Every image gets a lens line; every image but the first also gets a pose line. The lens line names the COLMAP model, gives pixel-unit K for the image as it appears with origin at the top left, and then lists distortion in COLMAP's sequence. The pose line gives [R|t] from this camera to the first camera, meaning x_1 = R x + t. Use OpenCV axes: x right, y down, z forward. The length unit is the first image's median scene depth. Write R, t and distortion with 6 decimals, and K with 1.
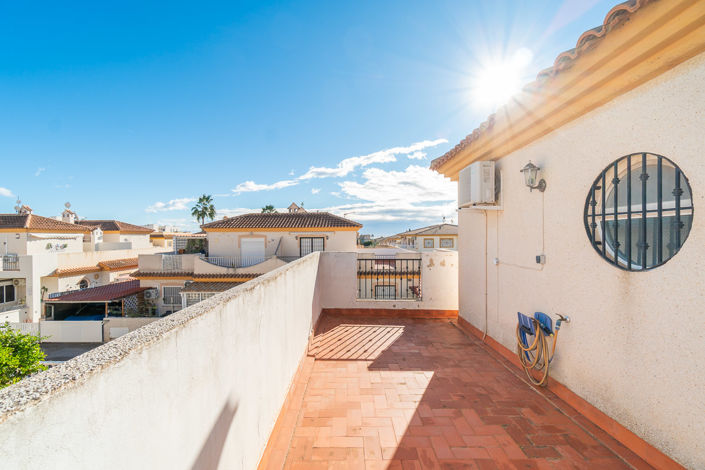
lens RADIAL K [[300.8, 0, 351.7], [0, 300.8, 236.8], [0, 0, 1]] dist [-0.001938, 0.000141]
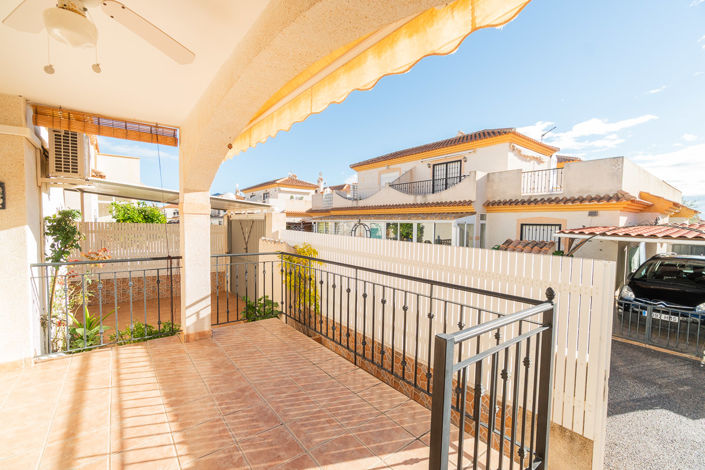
lens RADIAL K [[300.8, 0, 351.7], [0, 300.8, 236.8], [0, 0, 1]] dist [-0.001938, 0.000141]
pose [[0.615646, 0.040878, -0.786961, 1.227291], [-0.004056, 0.998805, 0.048710, 0.582180], [0.788012, -0.026796, 0.615076, 1.314357]]
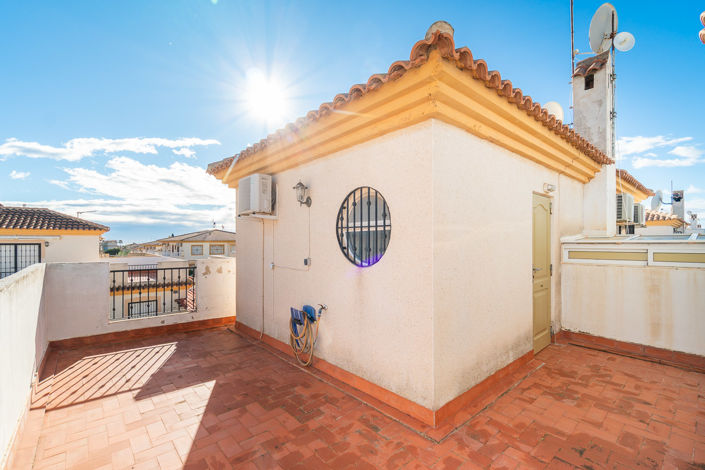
lens RADIAL K [[300.8, 0, 351.7], [0, 300.8, 236.8], [0, 0, 1]] dist [-0.001938, 0.000141]
pose [[0.748184, 0.016456, 0.663287, -0.050483], [-0.002597, 0.999757, -0.021874, -0.000495], [-0.663486, 0.014643, 0.748045, -0.037074]]
